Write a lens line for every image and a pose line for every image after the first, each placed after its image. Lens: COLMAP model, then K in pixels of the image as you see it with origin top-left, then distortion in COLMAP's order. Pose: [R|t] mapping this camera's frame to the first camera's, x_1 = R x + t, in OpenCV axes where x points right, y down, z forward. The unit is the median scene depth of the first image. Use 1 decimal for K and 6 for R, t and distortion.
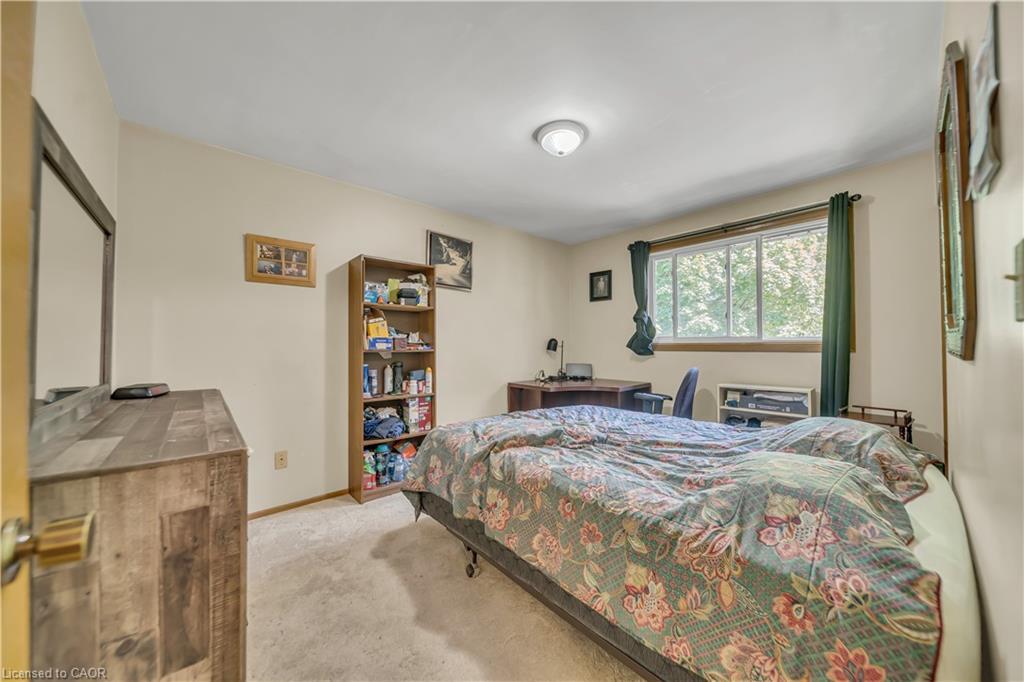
lens RADIAL K [[367.3, 0, 515.3], [0, 367.3, 335.6], [0, 0, 1]] dist [0.001736, 0.000139]
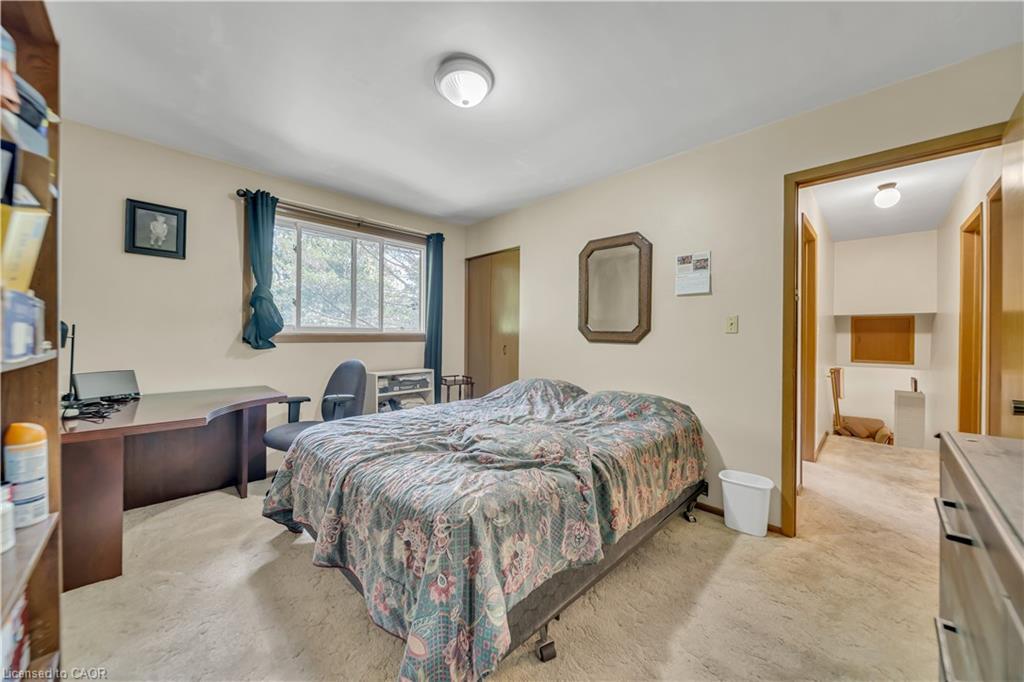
lens RADIAL K [[367.3, 0, 515.3], [0, 367.3, 335.6], [0, 0, 1]] dist [0.001736, 0.000139]
pose [[-0.066793, 0.005290, 0.997753, -0.444069], [-0.030834, 0.999497, -0.007363, 0.016950], [-0.997290, -0.031257, -0.066596, 0.583880]]
